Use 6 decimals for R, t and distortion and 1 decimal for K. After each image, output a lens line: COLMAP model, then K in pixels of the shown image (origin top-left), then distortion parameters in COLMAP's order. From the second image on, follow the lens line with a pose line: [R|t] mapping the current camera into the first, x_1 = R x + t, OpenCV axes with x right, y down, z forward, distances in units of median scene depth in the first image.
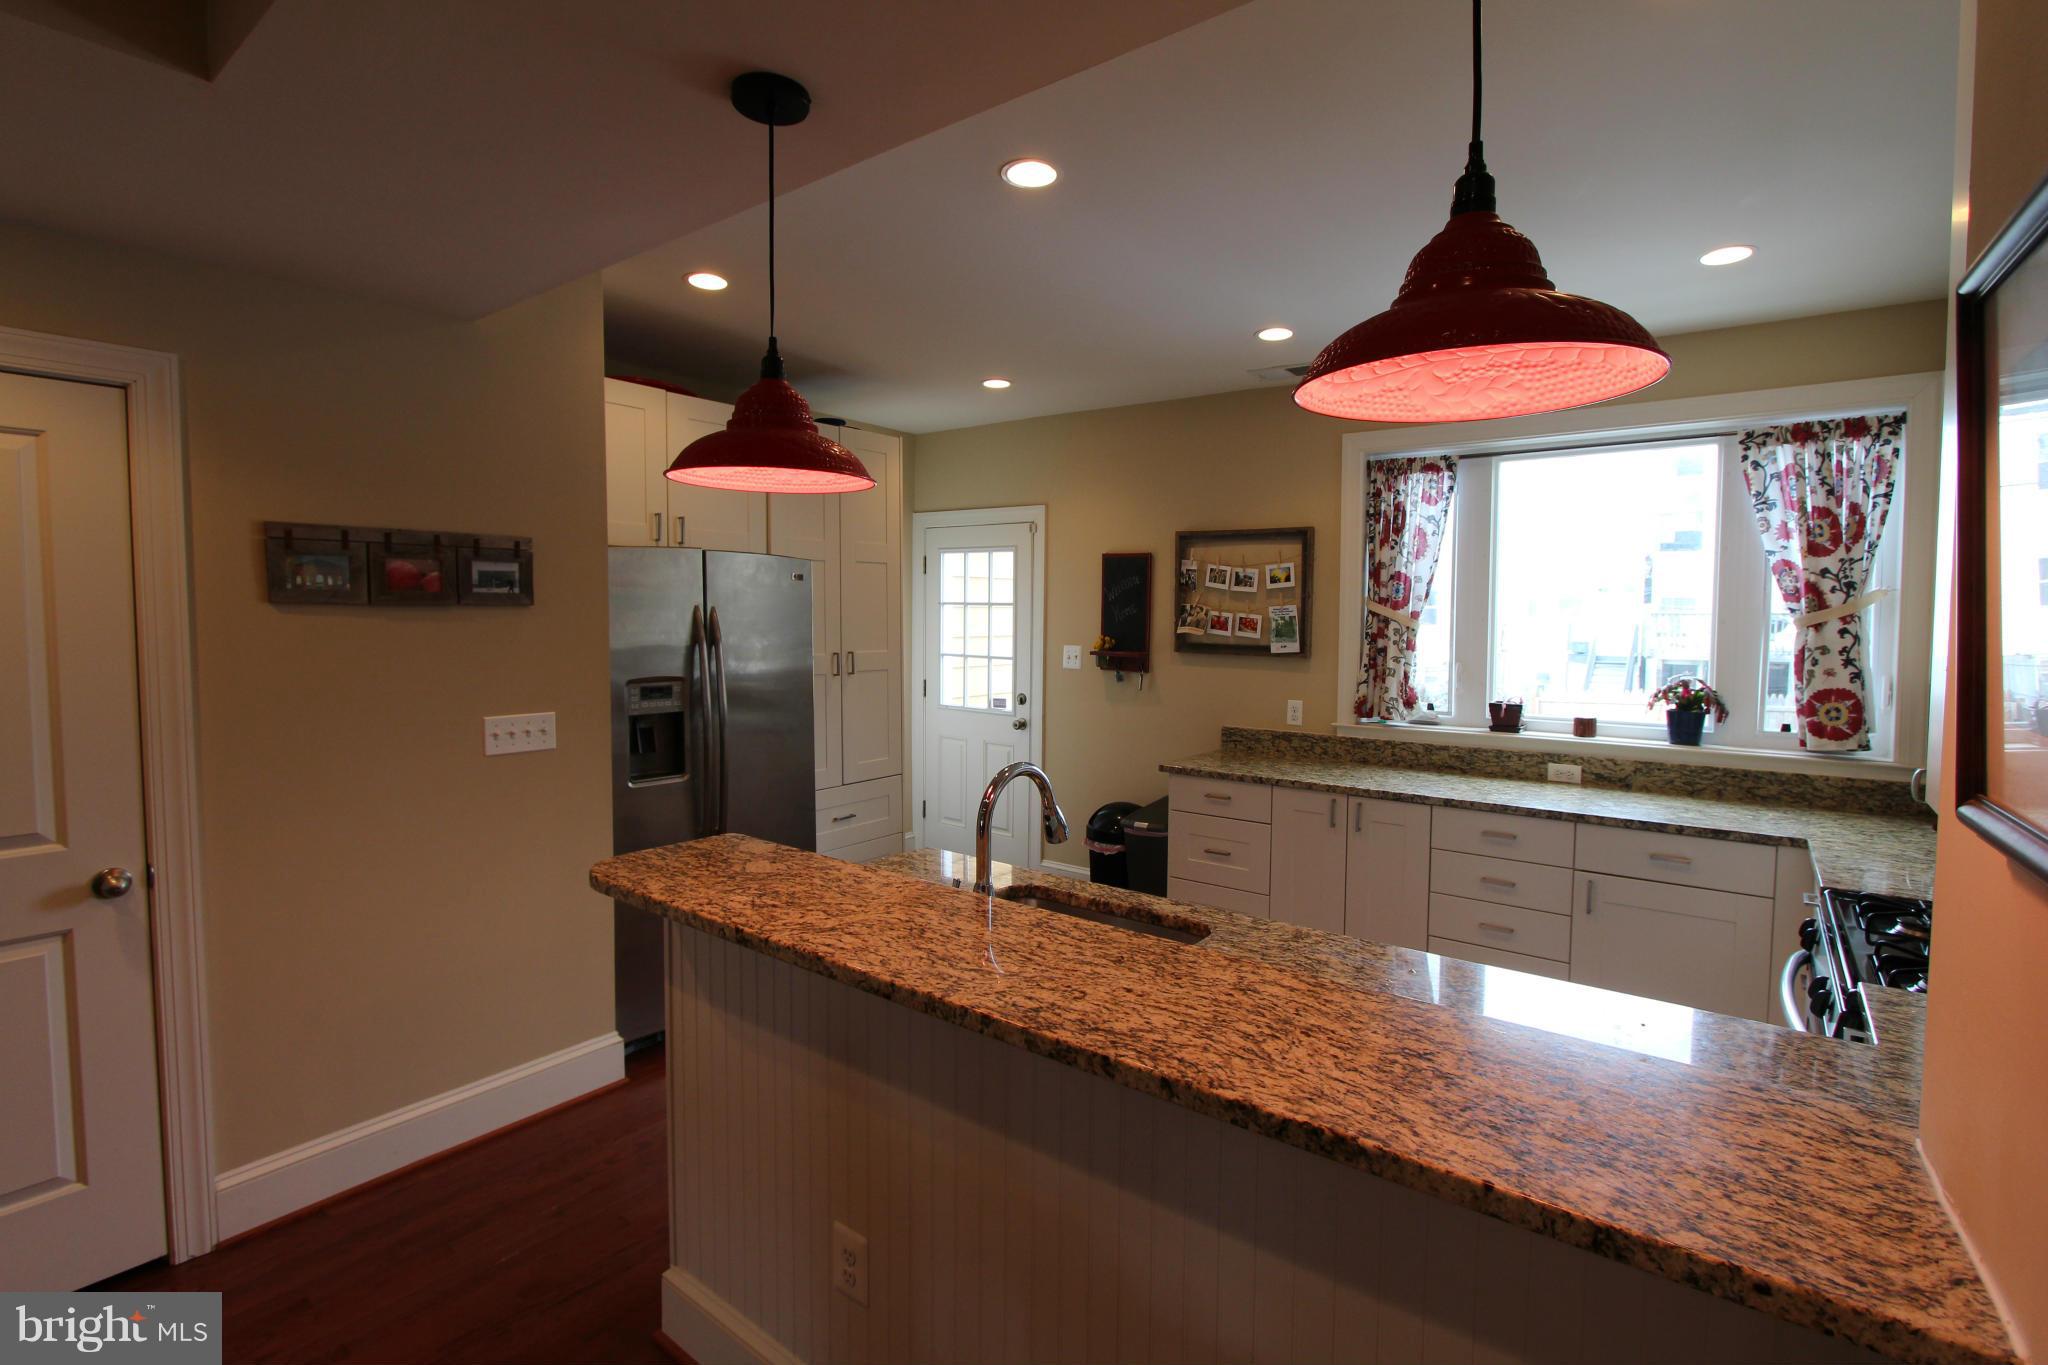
lens RADIAL K [[946.7, 0, 1035.3], [0, 946.7, 664.5], [0, 0, 1]] dist [-0.012995, 0.000260]
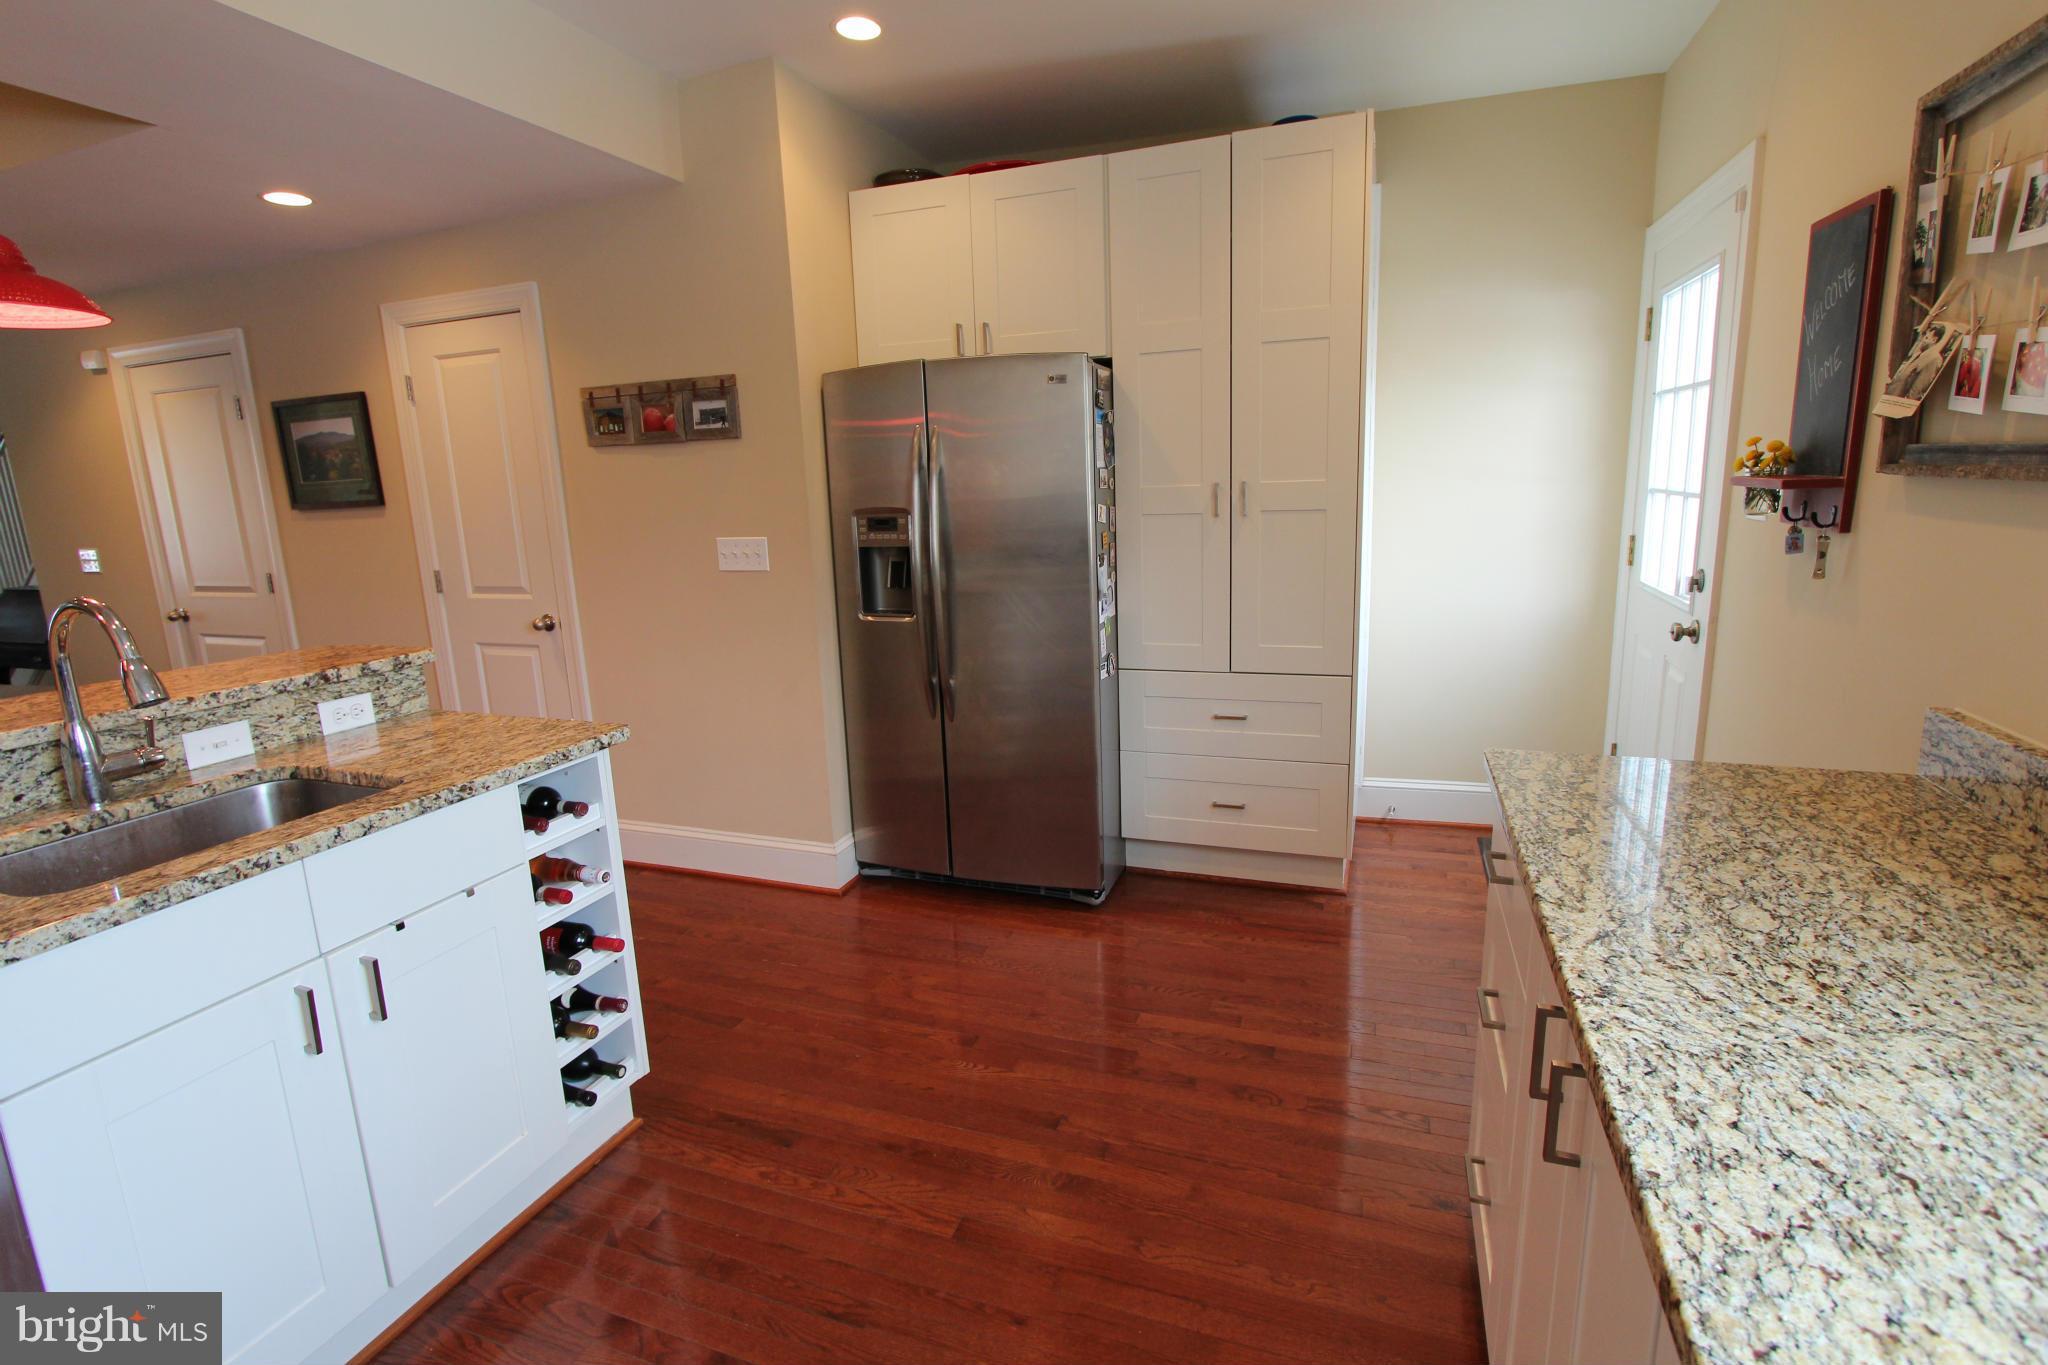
lens RADIAL K [[946.7, 0, 1024.5], [0, 946.7, 669.1], [0, 0, 1]] dist [-0.012995, 0.000260]
pose [[0.296316, 0.175065, -0.938908, 0.469072], [-0.016836, 0.983862, 0.178133, 0.000639], [0.954941, -0.036976, 0.294482, 0.713257]]
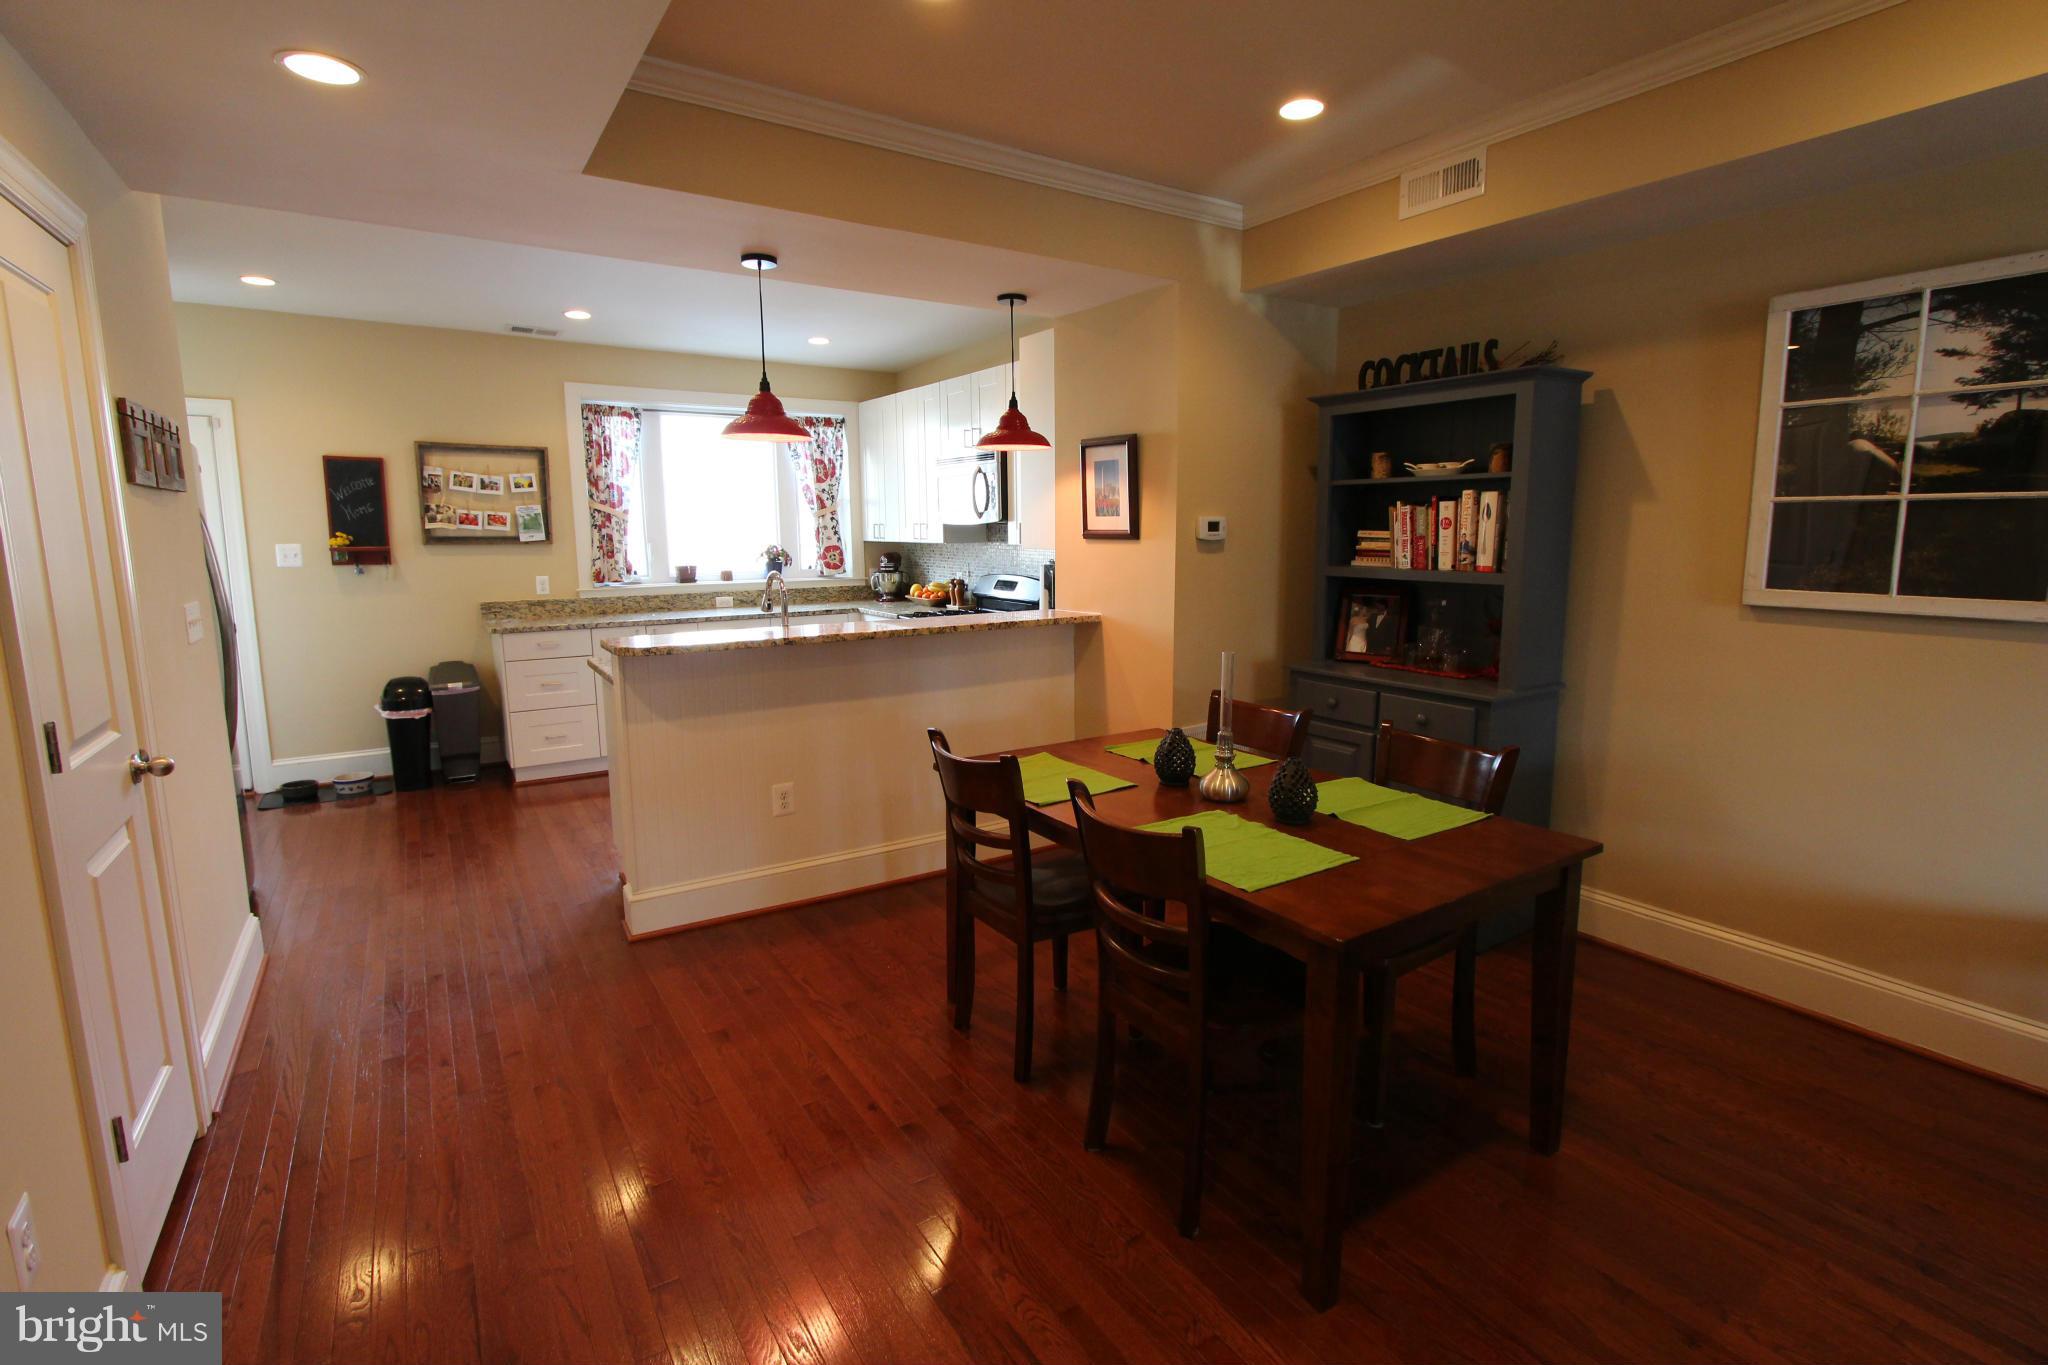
lens RADIAL K [[946.7, 0, 1024.9], [0, 946.7, 660.3], [0, 0, 1]] dist [-0.012995, 0.000260]
pose [[0.334943, -0.141068, 0.931619, -0.856421], [0.059494, 0.989922, 0.128507, 0.027629], [-0.940358, 0.012384, 0.339960, -0.120365]]
